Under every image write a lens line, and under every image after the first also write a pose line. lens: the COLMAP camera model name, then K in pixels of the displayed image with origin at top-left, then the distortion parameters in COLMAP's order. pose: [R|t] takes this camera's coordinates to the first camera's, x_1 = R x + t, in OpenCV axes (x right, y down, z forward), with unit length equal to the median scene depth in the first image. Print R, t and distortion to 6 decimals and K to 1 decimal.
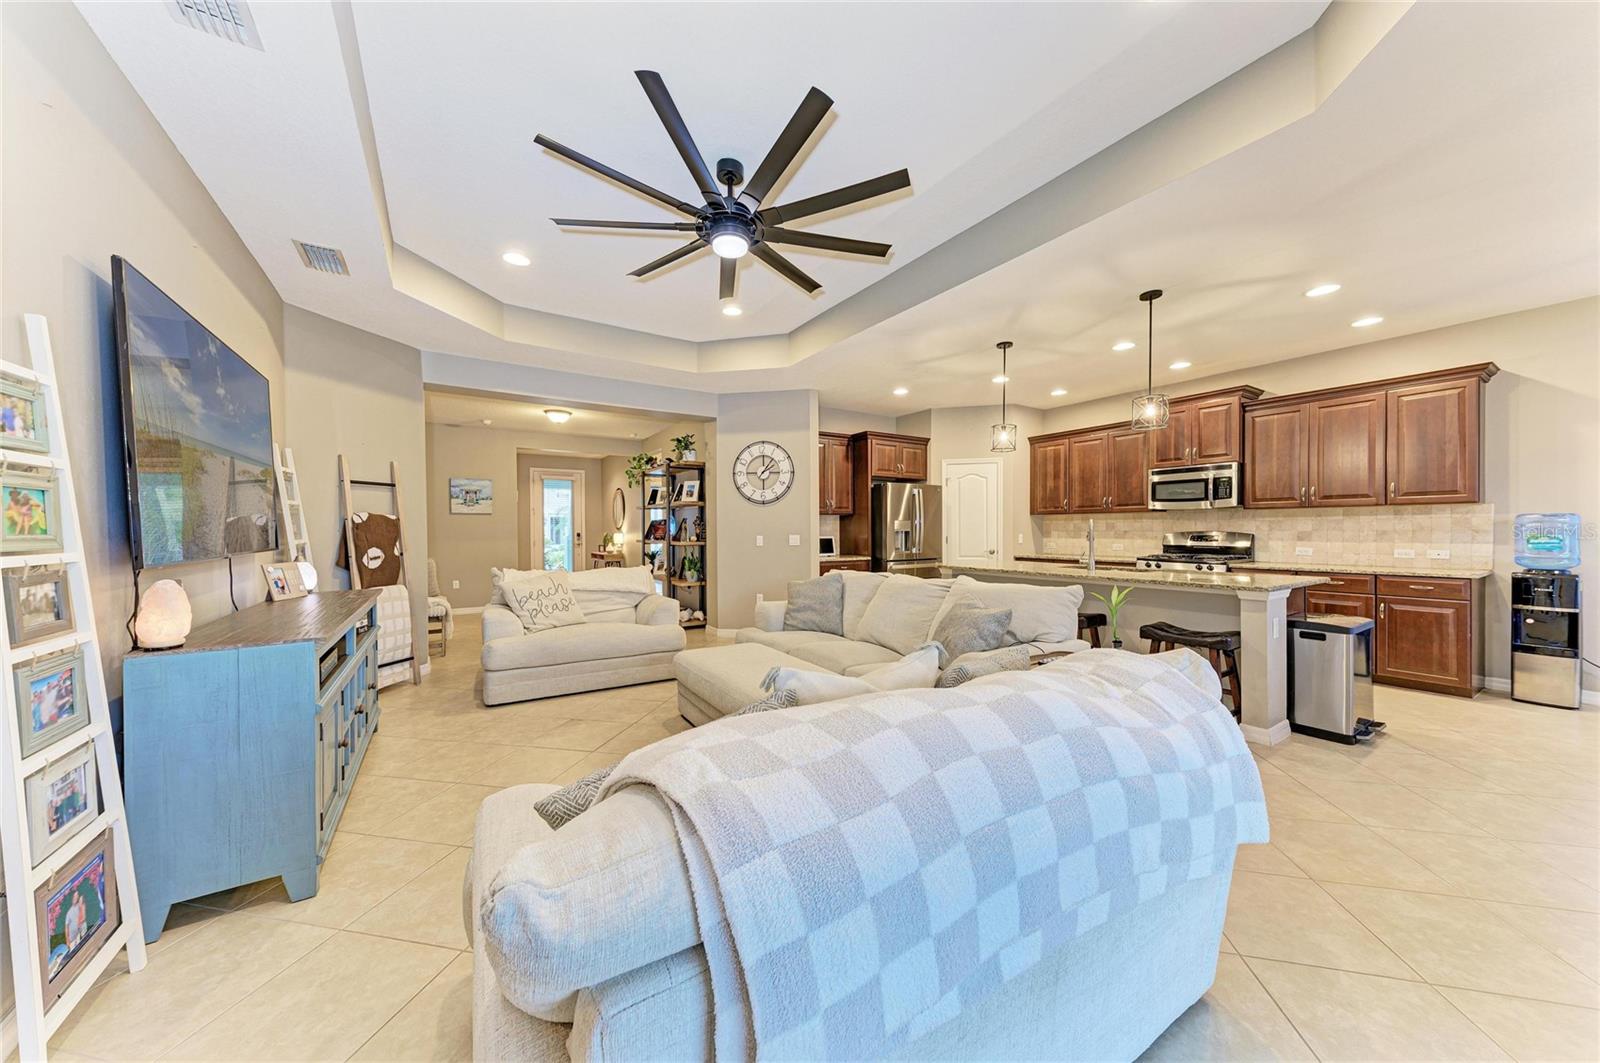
lens RADIAL K [[537.7, 0, 798.6], [0, 537.7, 536.5], [0, 0, 1]] dist [0.011628, -0.001178]
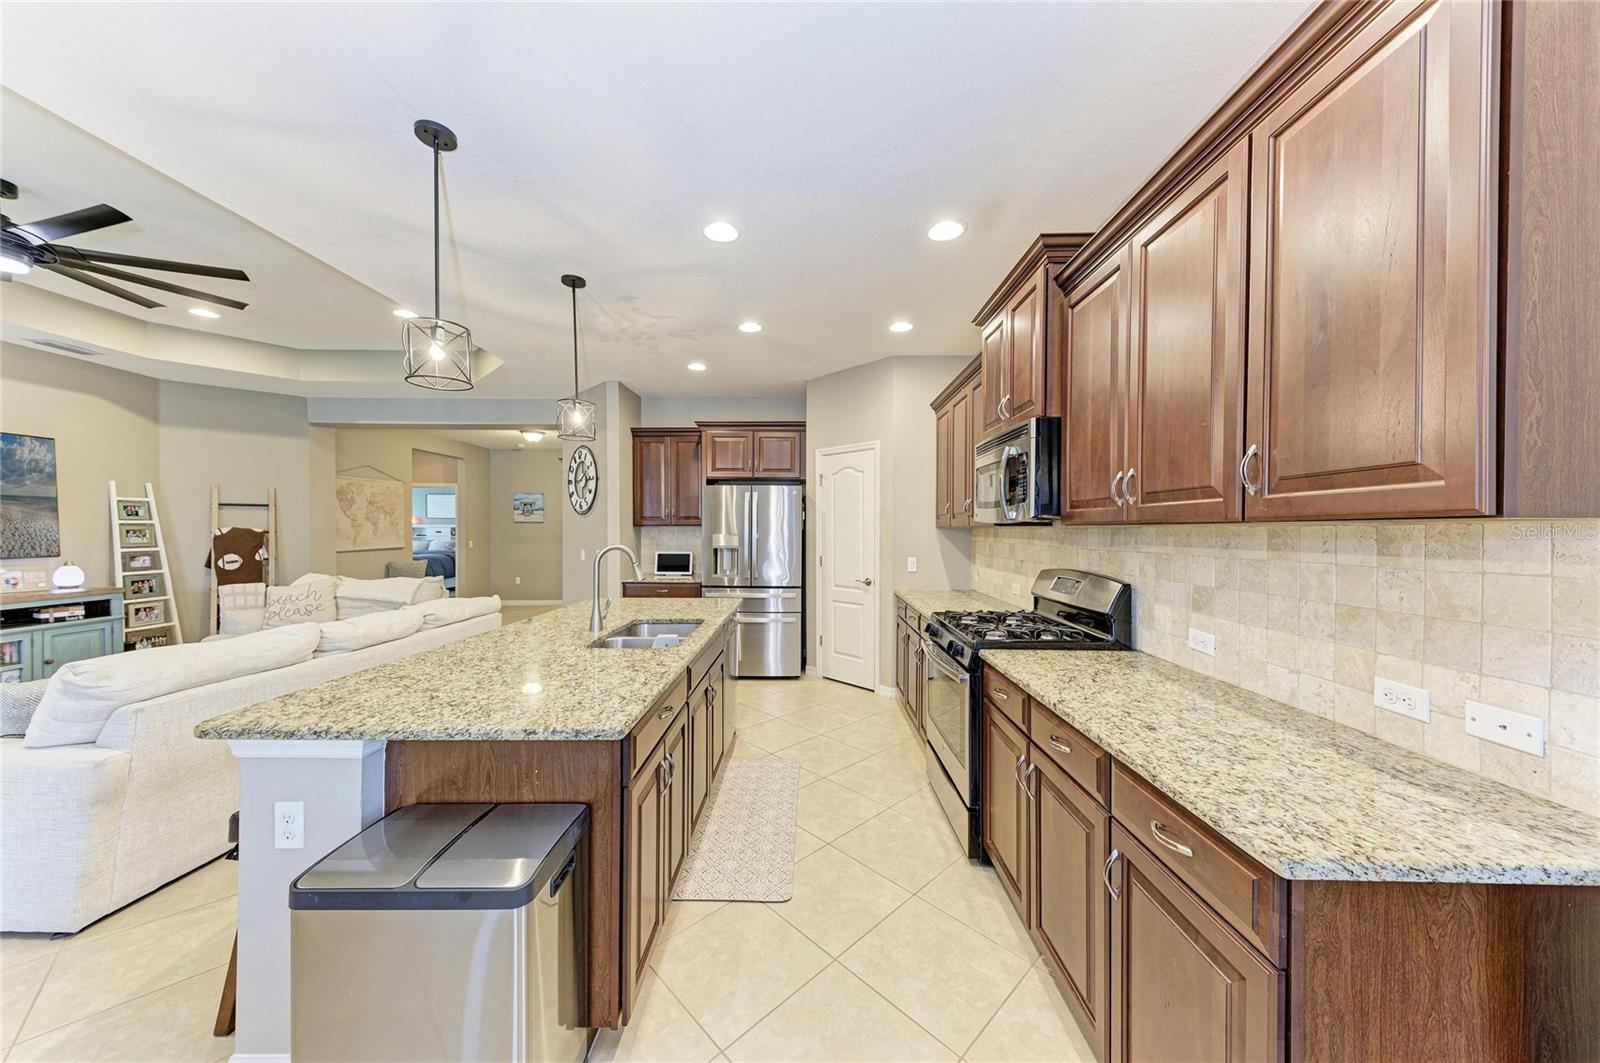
lens RADIAL K [[537.7, 0, 796.3], [0, 537.7, 539.0], [0, 0, 1]] dist [0.011628, -0.001178]
pose [[0.832867, 0.018424, -0.553166, 0.847713], [-0.016262, 0.999829, 0.008815, -0.038304], [0.553234, 0.001654, 0.833024, 0.506930]]
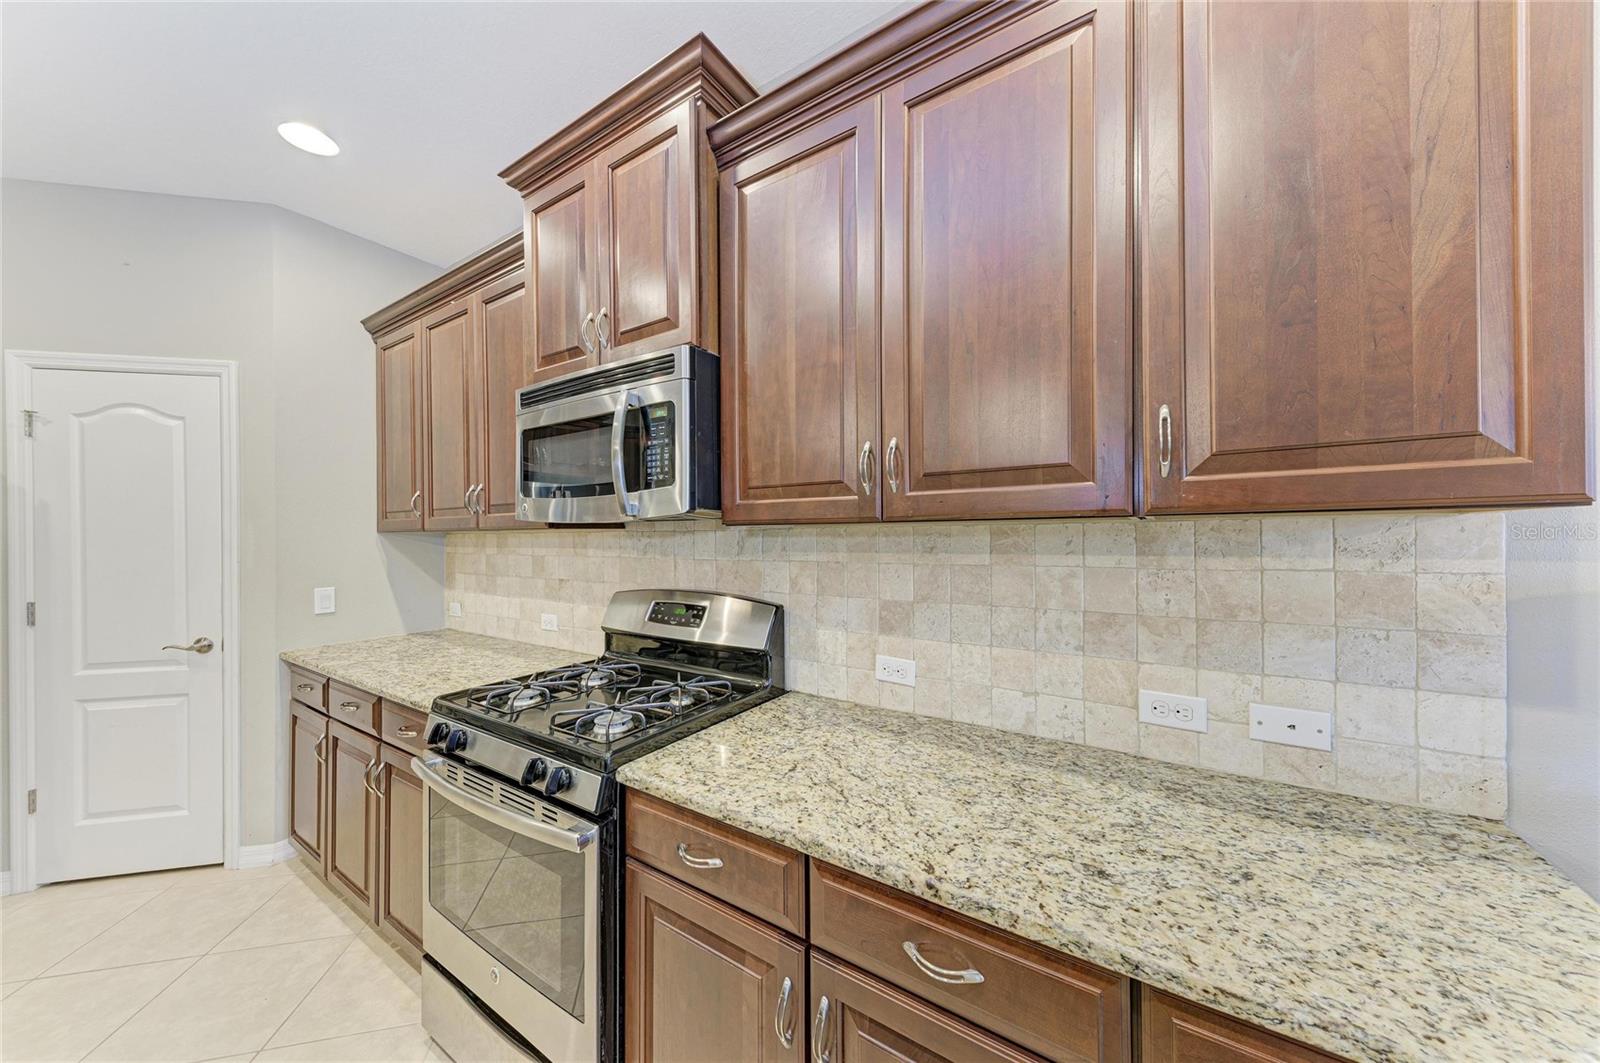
lens RADIAL K [[537.7, 0, 802.7], [0, 537.7, 532.0], [0, 0, 1]] dist [0.011628, -0.001178]
pose [[0.909534, 0.000616, 0.415628, 0.715883], [0.009004, 0.999735, -0.021186, -0.039198], [-0.415531, 0.023012, 0.909288, 0.706639]]
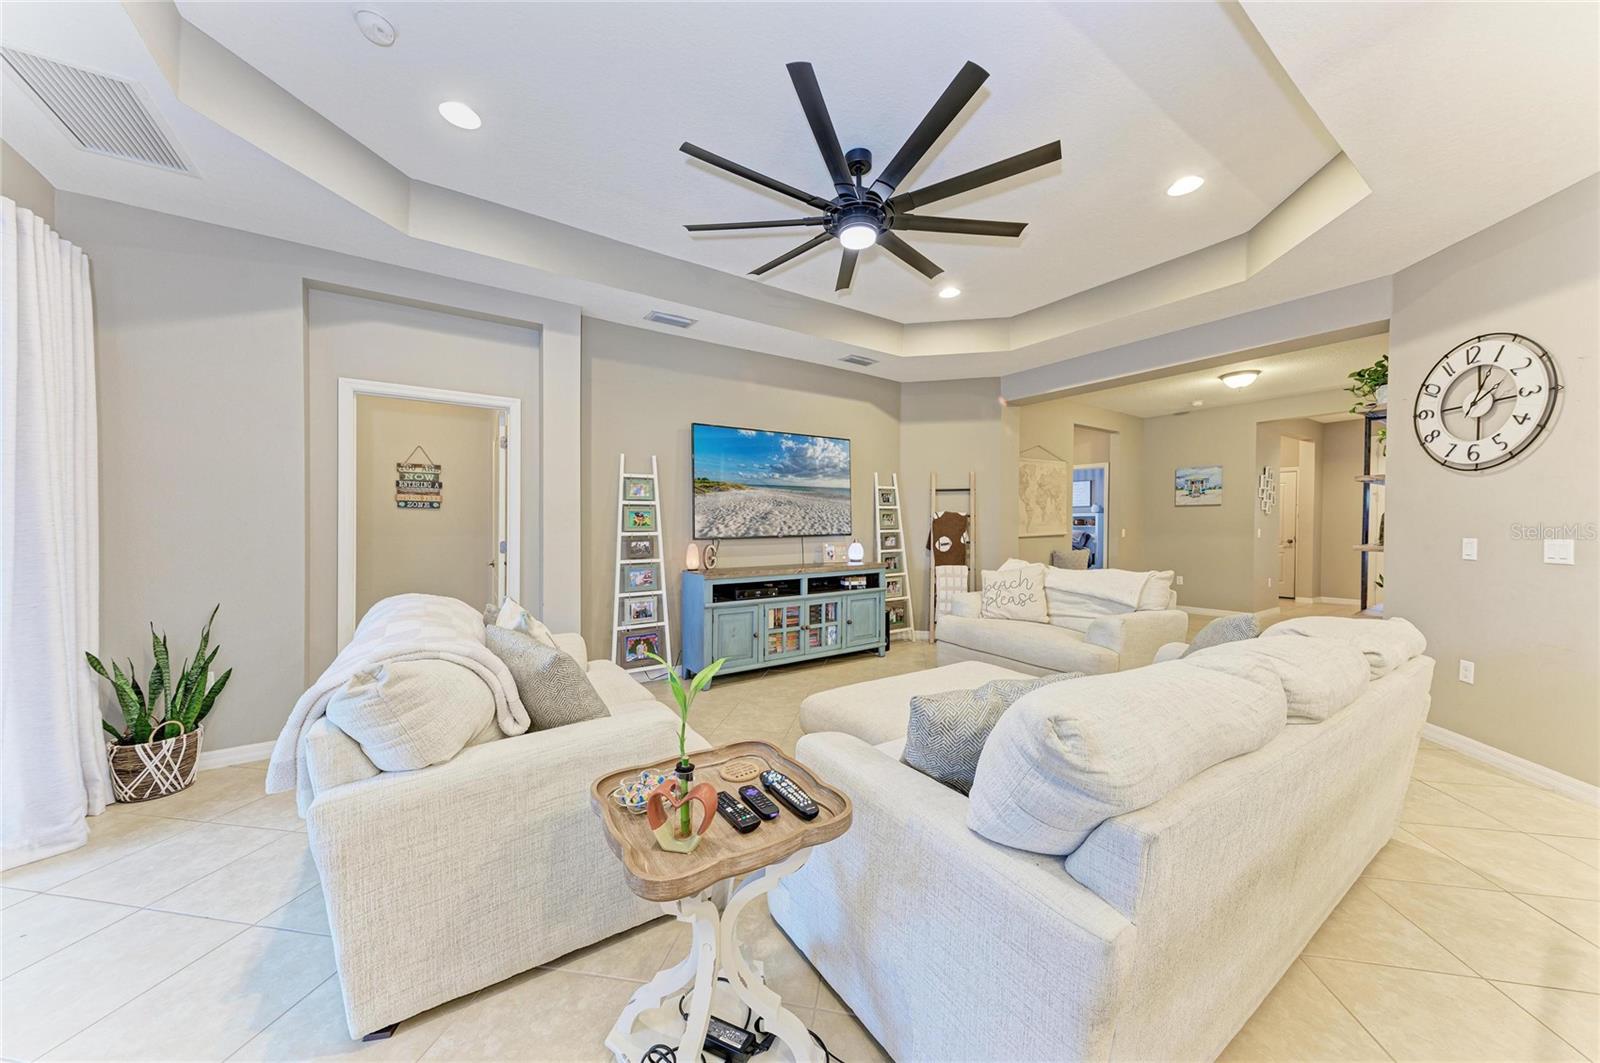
lens RADIAL K [[537.7, 0, 803.7], [0, 537.7, 529.8], [0, 0, 1]] dist [0.011628, -0.001178]
pose [[0.032310, 0.016020, -0.999350, 0.450698], [-0.011522, 0.999811, 0.015655, -0.010876], [0.999411, 0.011008, 0.032488, 0.458040]]
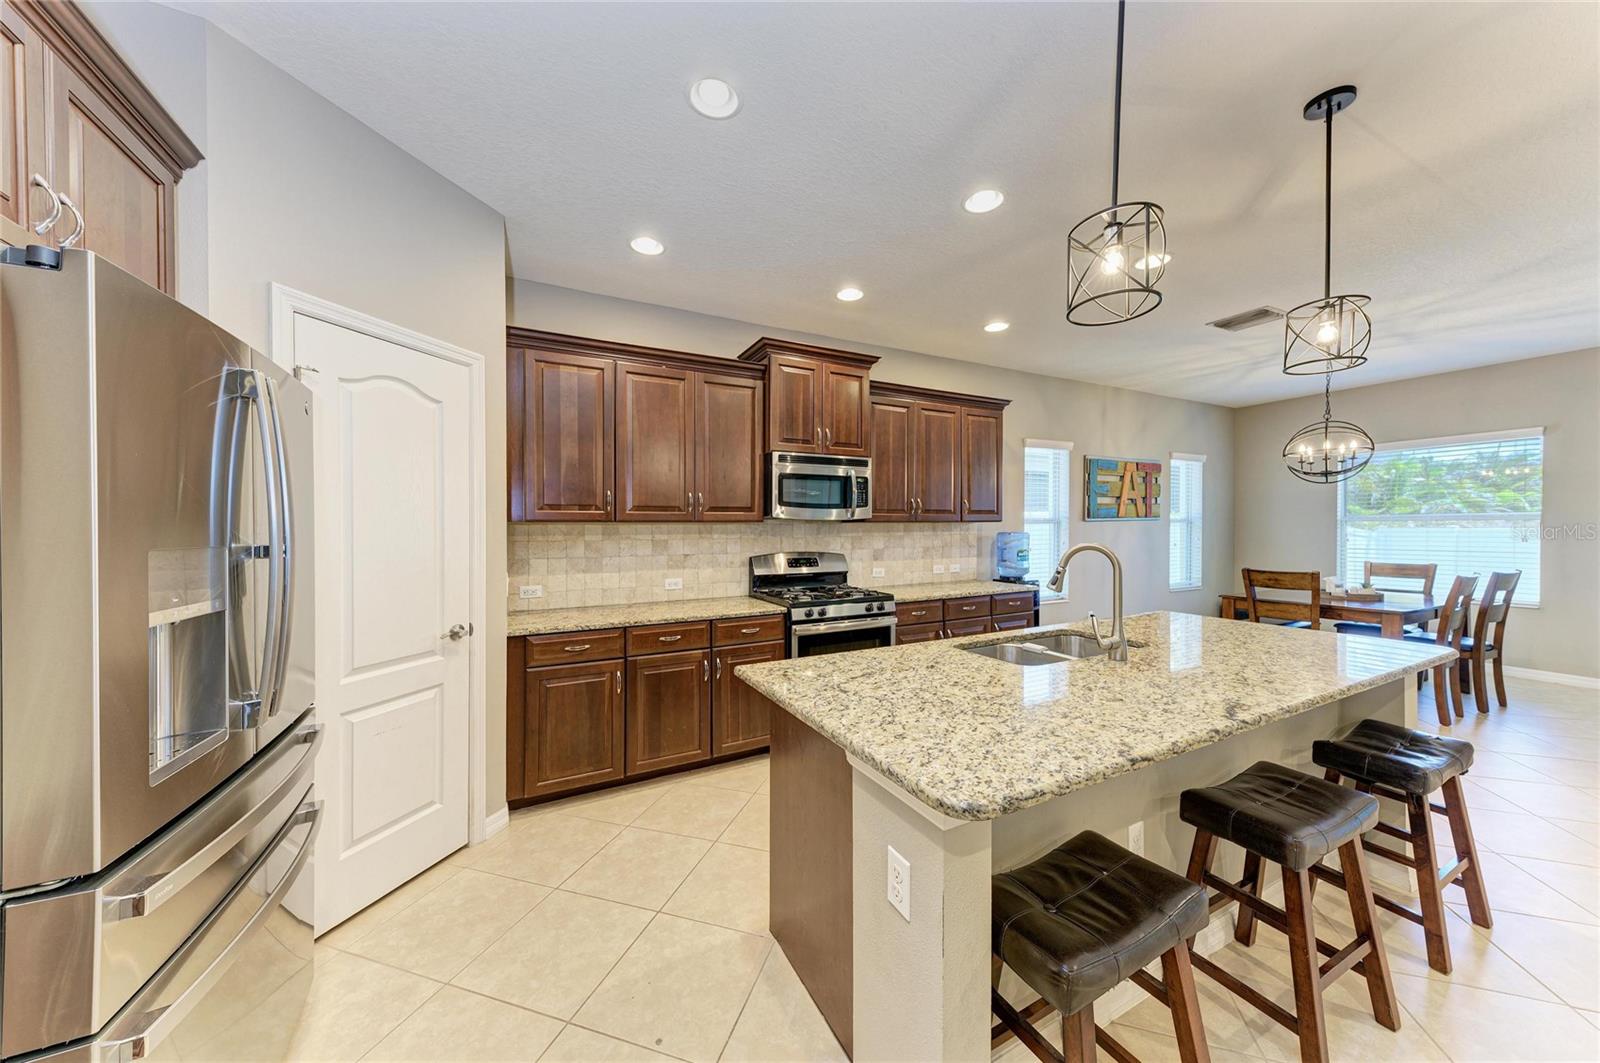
lens RADIAL K [[537.7, 0, 795.7], [0, 537.7, 533.0], [0, 0, 1]] dist [0.011628, -0.001178]
pose [[0.089692, -0.000427, 0.995969, 0.063639], [0.021864, 0.999760, -0.001540, -0.034871], [-0.995730, 0.021914, 0.089680, 0.987887]]
